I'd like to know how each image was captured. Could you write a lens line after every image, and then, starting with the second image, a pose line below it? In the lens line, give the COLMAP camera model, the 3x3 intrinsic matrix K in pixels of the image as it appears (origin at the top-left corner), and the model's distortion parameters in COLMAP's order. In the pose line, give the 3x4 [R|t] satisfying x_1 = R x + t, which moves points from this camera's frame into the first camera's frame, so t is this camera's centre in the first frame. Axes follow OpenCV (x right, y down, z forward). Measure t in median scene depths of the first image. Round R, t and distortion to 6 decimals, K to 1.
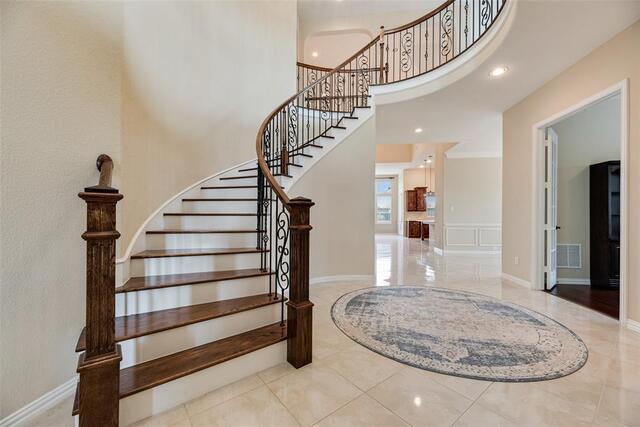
lens RADIAL K [[259.6, 0, 320.3], [0, 259.6, 215.7], [0, 0, 1]] dist [0.005181, -0.000751]
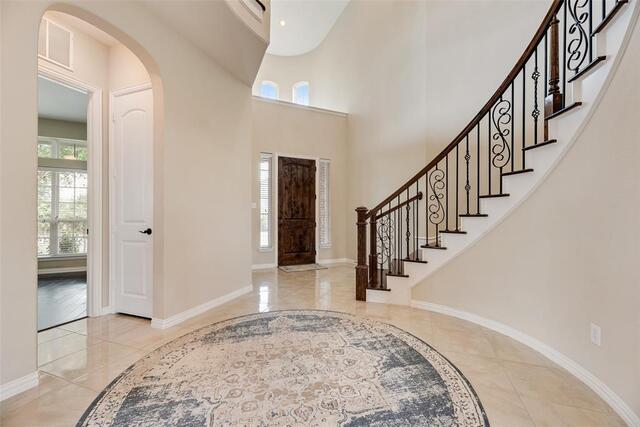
lens RADIAL K [[259.6, 0, 320.0], [0, 259.6, 215.1], [0, 0, 1]] dist [0.005181, -0.000751]
pose [[-0.857742, -0.009049, -0.514001, 0.801671], [-0.005202, 0.999947, -0.008923, 0.004791], [0.514054, -0.004980, -0.857743, 1.763885]]
